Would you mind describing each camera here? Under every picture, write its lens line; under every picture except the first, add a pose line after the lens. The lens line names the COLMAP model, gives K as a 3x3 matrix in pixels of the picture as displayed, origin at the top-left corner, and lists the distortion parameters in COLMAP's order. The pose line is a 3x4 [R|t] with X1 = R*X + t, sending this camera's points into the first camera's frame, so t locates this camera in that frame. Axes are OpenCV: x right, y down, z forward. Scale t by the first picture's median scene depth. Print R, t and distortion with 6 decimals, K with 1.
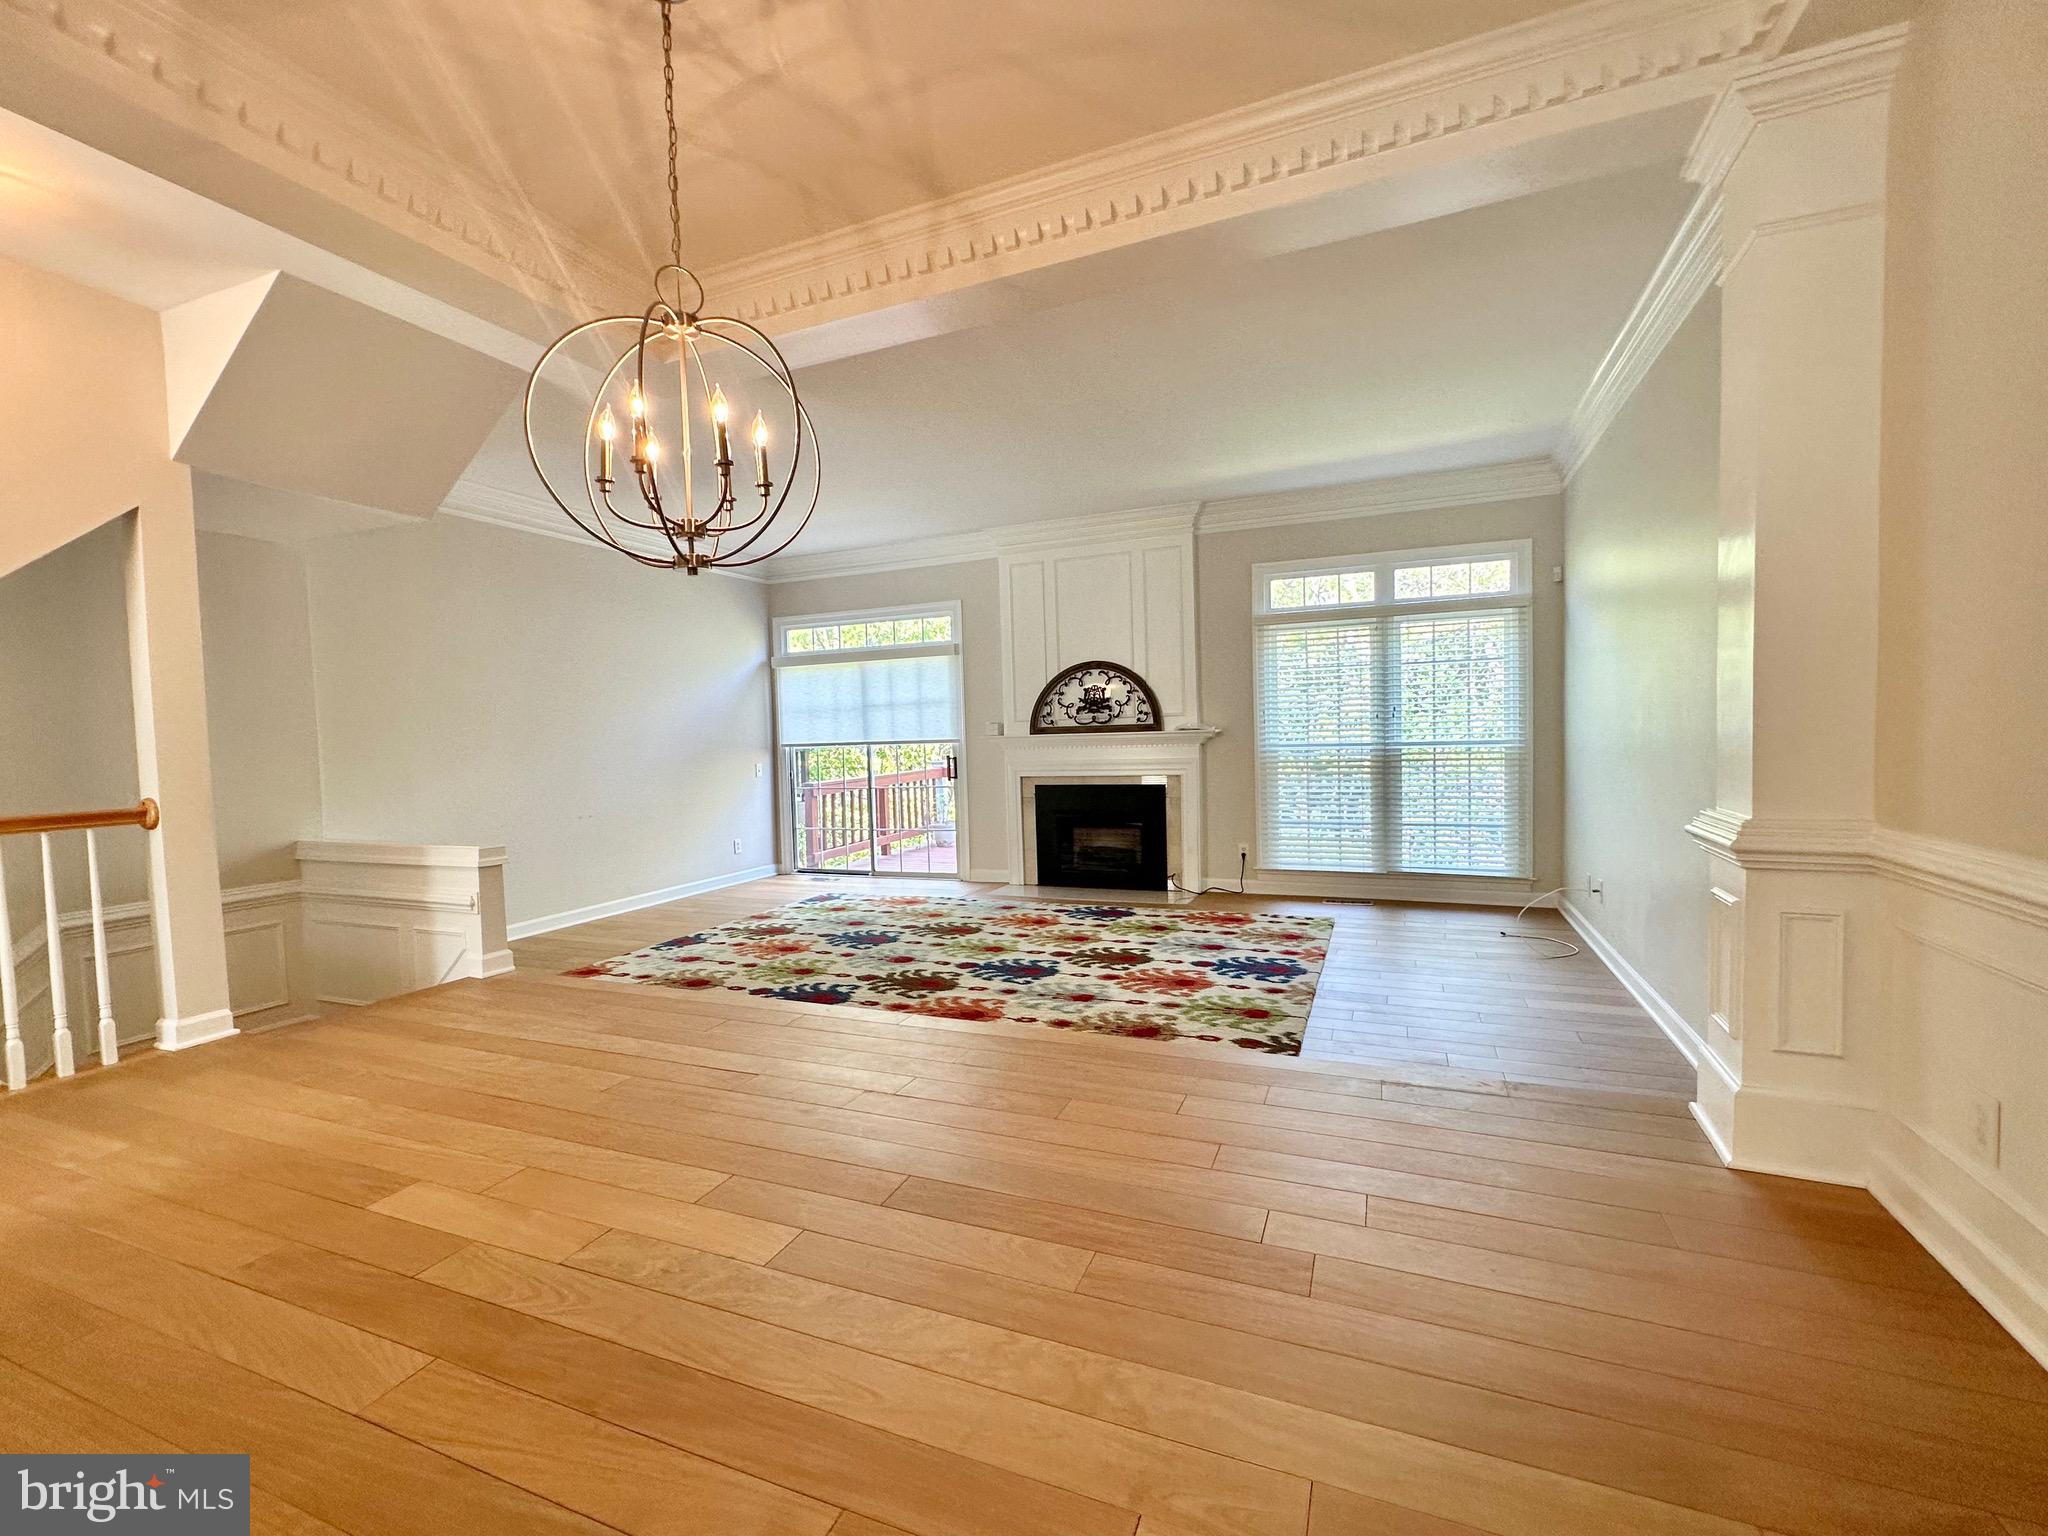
lens RADIAL K [[875.8, 0, 1008.3], [0, 875.8, 755.5], [0, 0, 1]] dist [-0.001015, 0.000373]
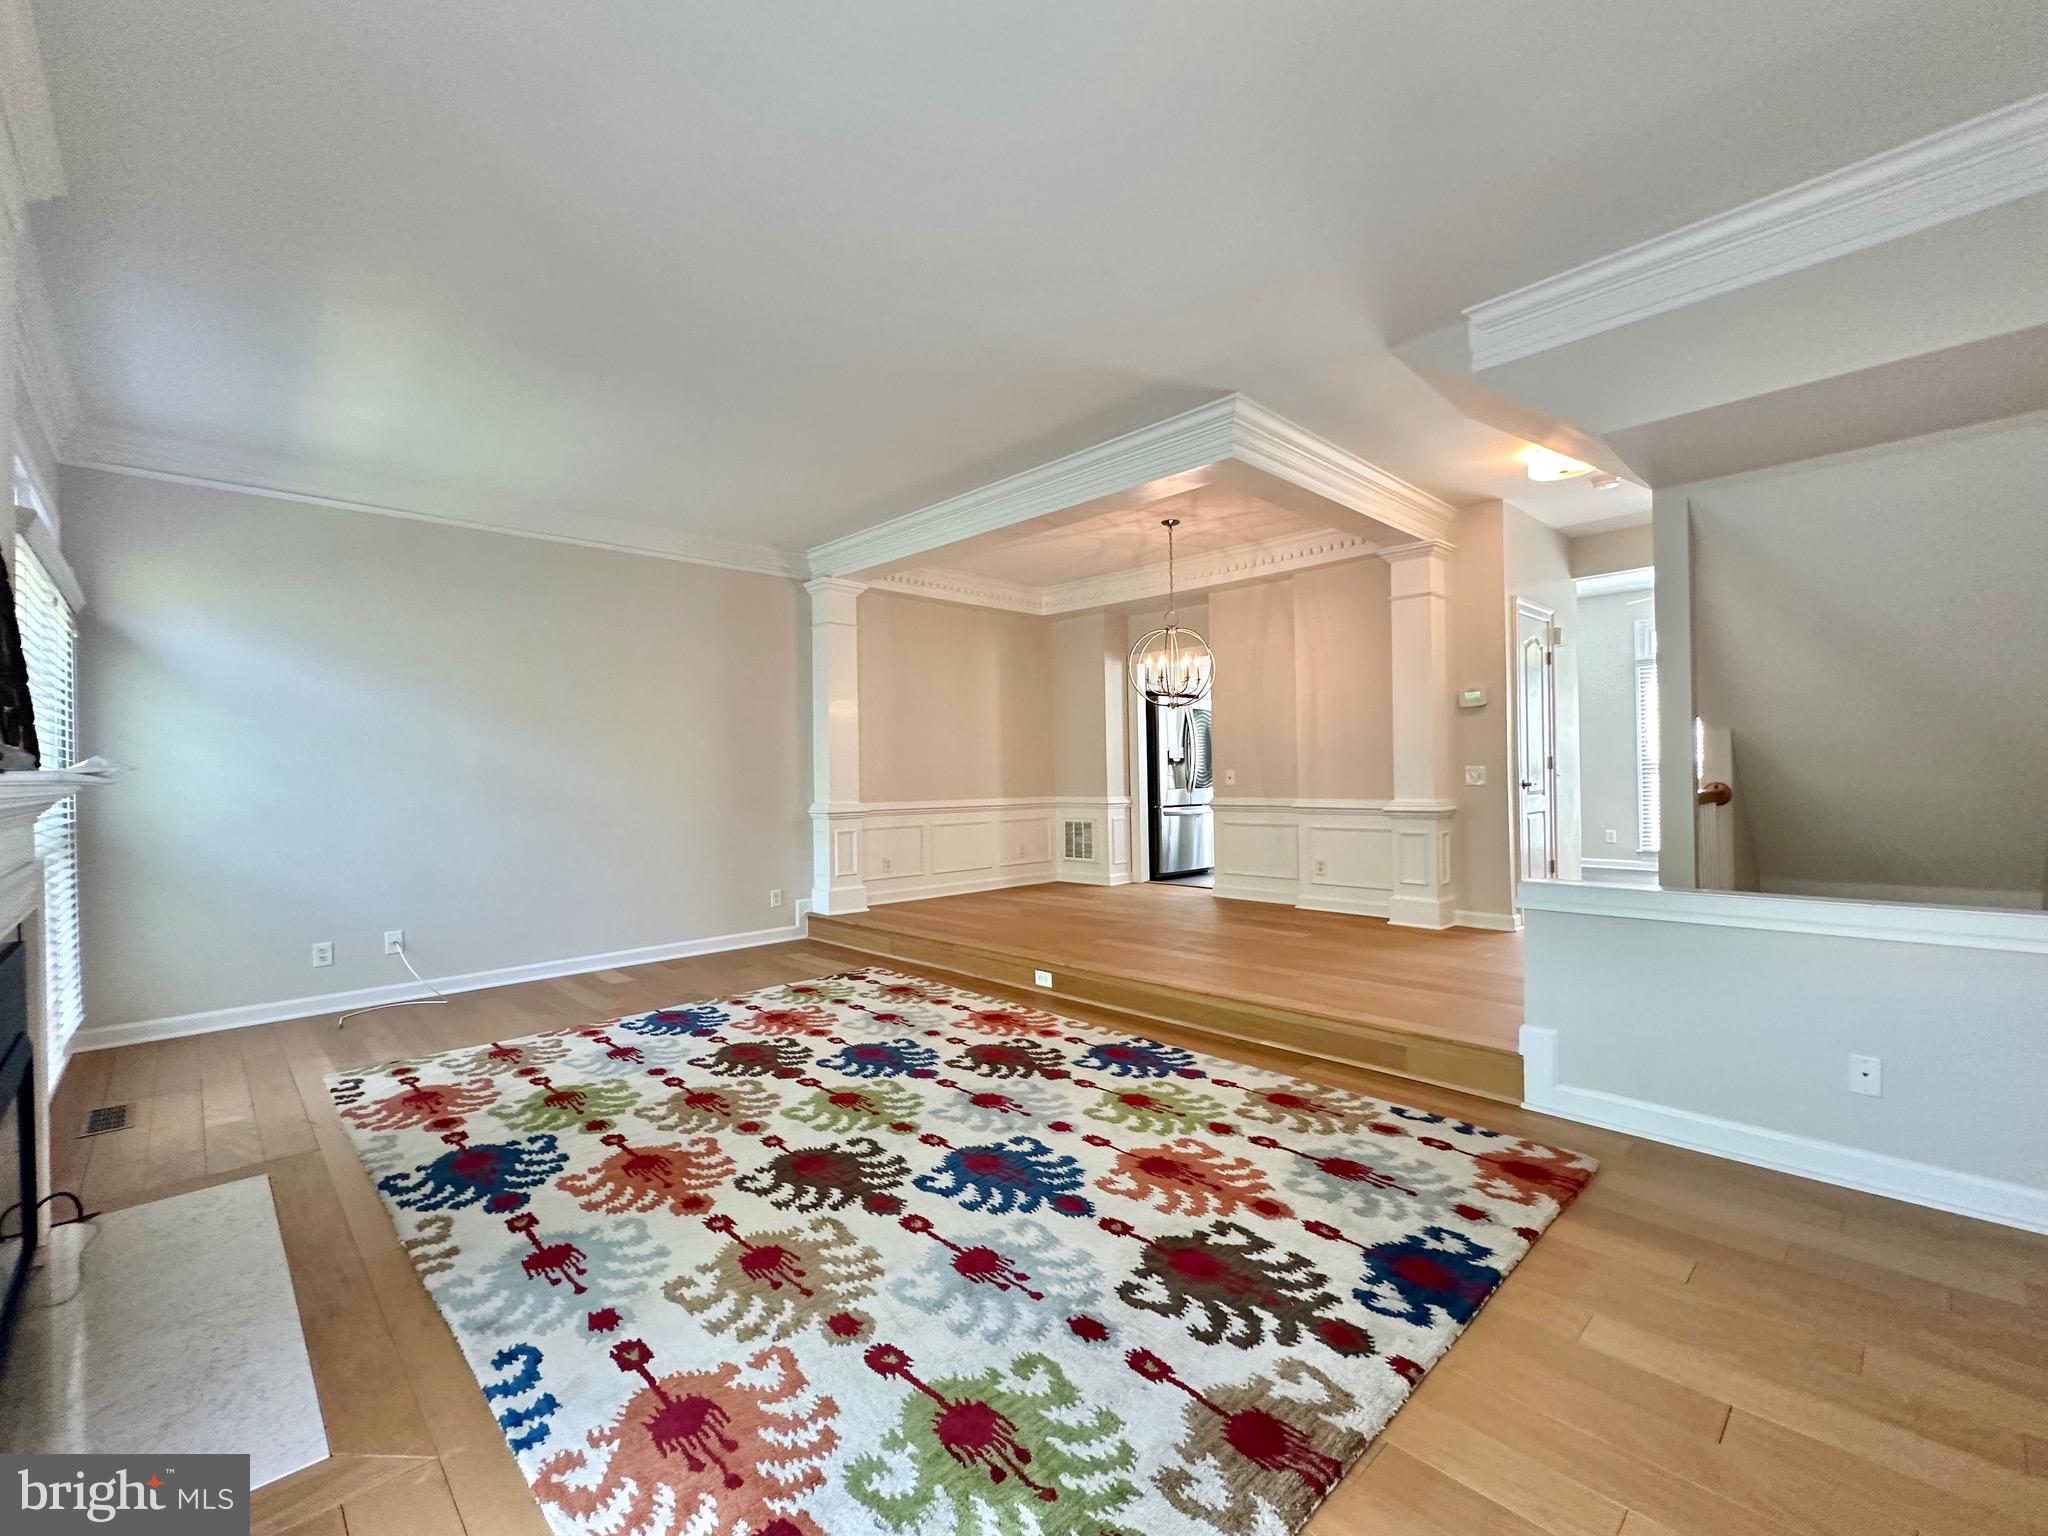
lens RADIAL K [[875.8, 0, 1023.9], [0, 875.8, 767.3], [0, 0, 1]] dist [-0.001015, 0.000373]
pose [[-0.925409, 0.048492, 0.375856, -0.429230], [0.052750, 0.998607, 0.001038, -0.017276], [-0.375282, 0.020787, -0.926678, 1.691969]]
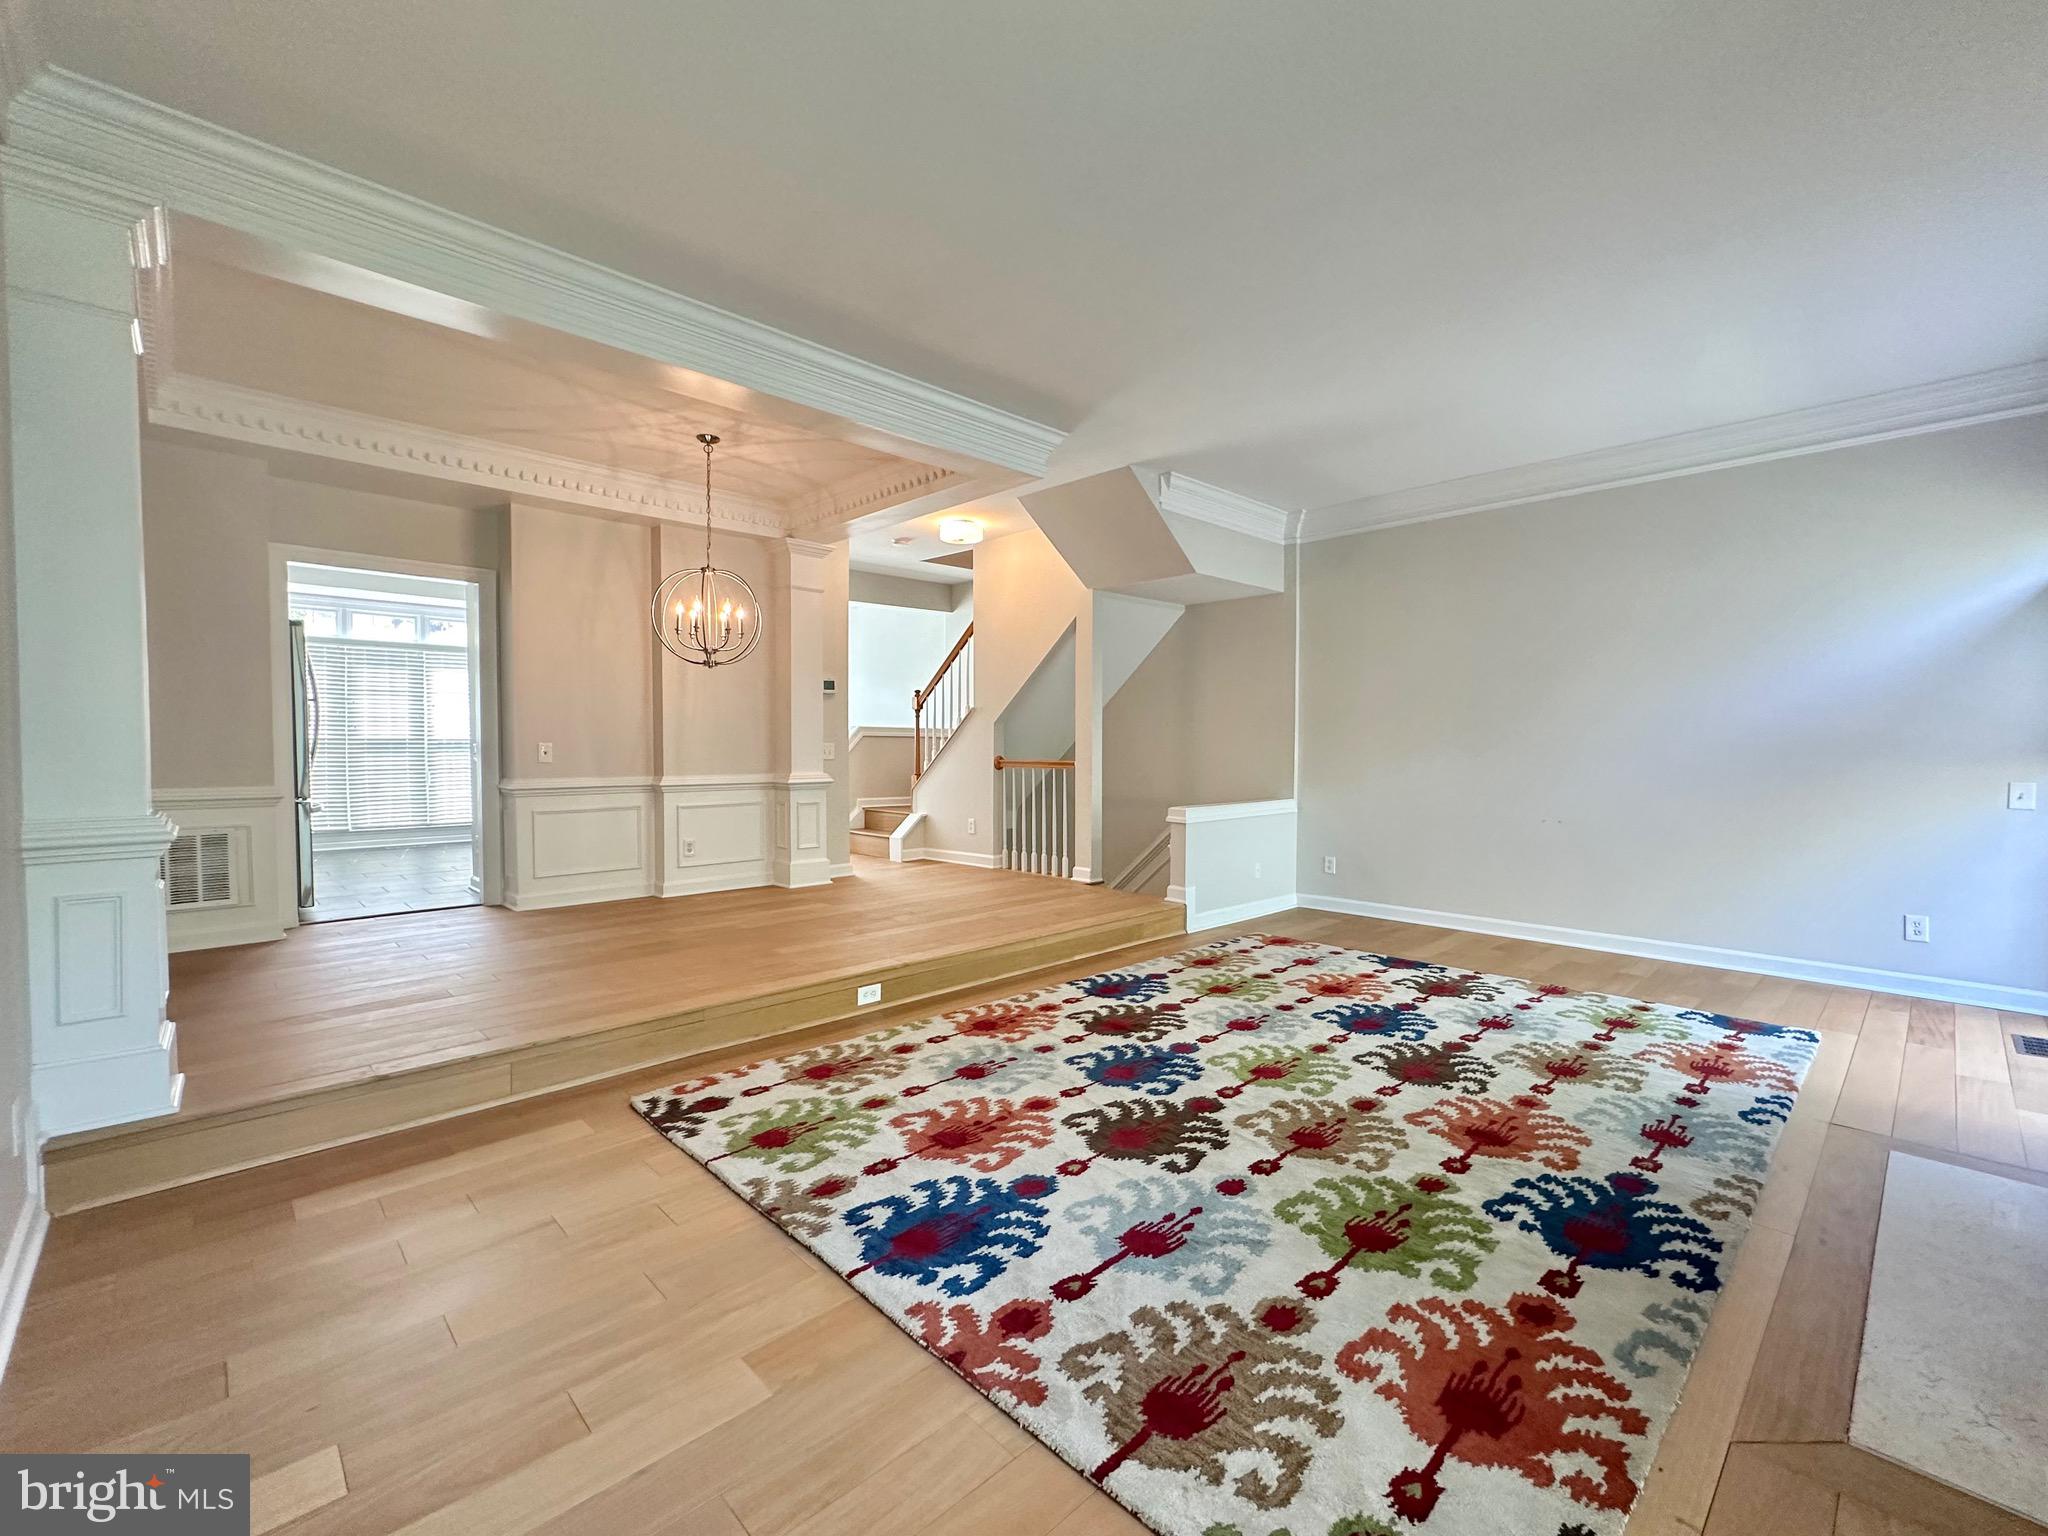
lens RADIAL K [[875.8, 0, 1027.5], [0, 875.8, 761.7], [0, 0, 1]] dist [-0.001015, 0.000373]
pose [[-0.381745, 0.049097, -0.922963, 0.681701], [-0.009860, 0.998315, 0.057184, -0.040021], [0.924215, 0.030930, -0.380618, 1.176704]]
